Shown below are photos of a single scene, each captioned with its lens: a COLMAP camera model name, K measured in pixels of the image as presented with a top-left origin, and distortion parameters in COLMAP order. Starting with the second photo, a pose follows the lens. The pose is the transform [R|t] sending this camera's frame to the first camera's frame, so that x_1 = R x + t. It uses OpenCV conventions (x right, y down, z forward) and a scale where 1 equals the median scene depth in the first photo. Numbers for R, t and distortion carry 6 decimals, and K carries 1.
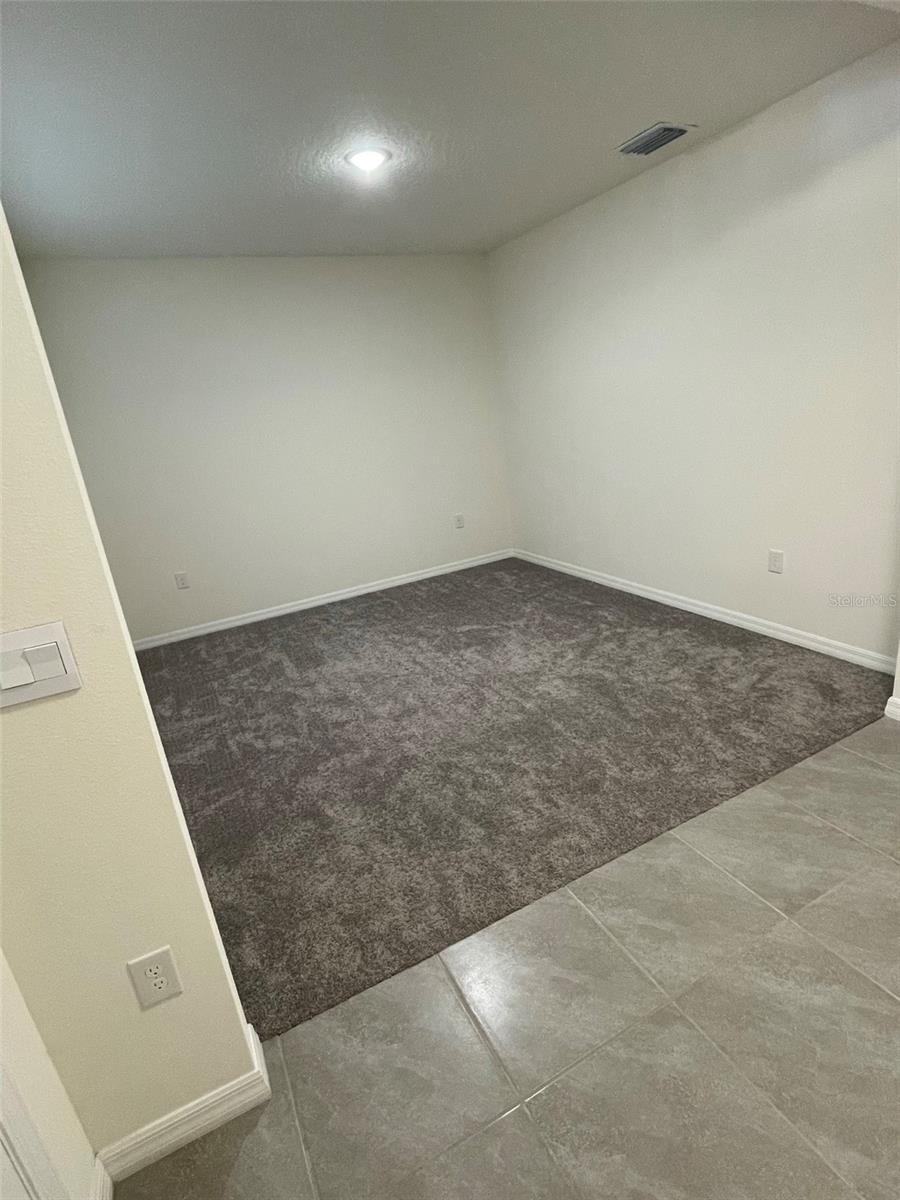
lens RADIAL K [[601.1, 0, 450.8], [0, 601.1, 597.2], [0, 0, 1]] dist [-0.008493, -0.001041]
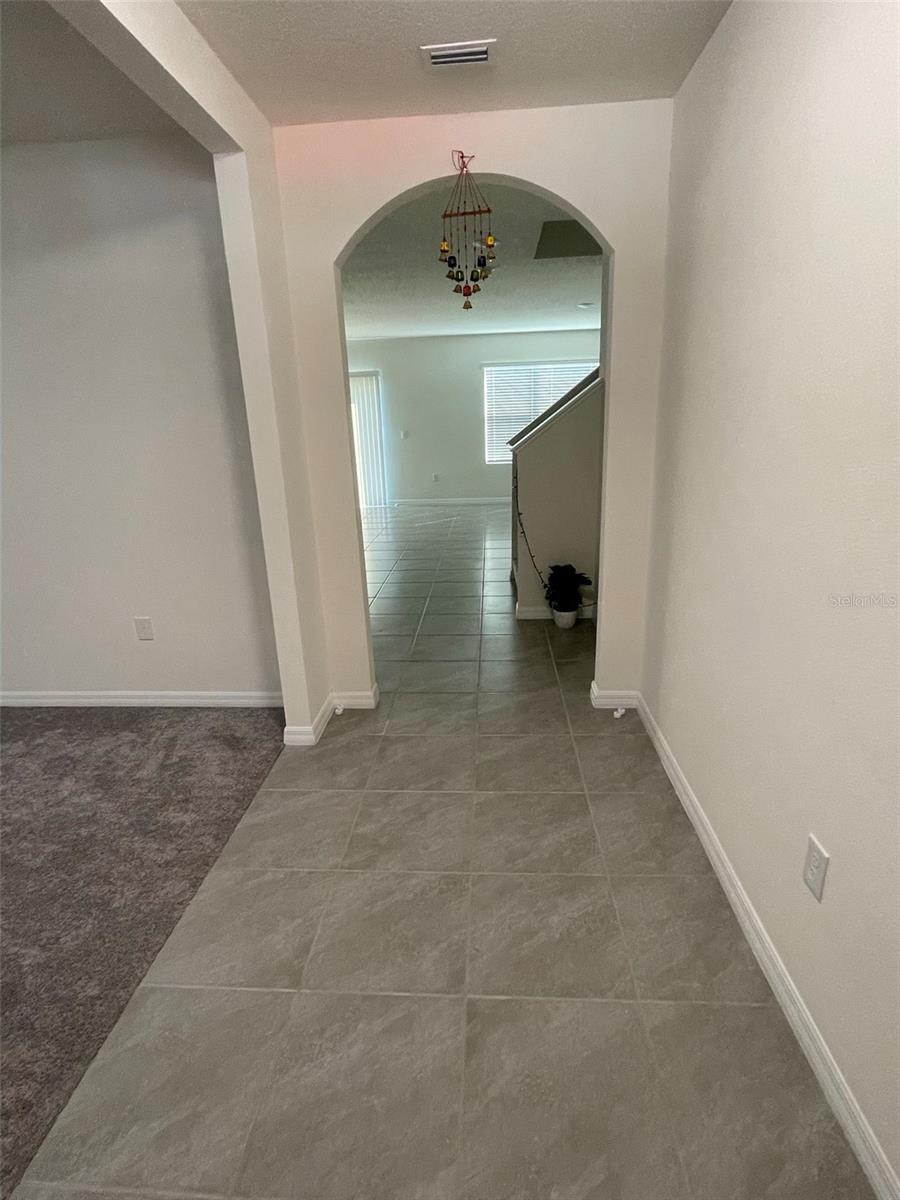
lens RADIAL K [[601.1, 0, 450.0], [0, 601.1, 598.6], [0, 0, 1]] dist [-0.008493, -0.001041]
pose [[0.503399, -0.152700, 0.850454, -0.015709], [0.240200, 0.970195, 0.032021, -0.023308], [-0.829996, 0.188160, 0.525074, 0.109755]]
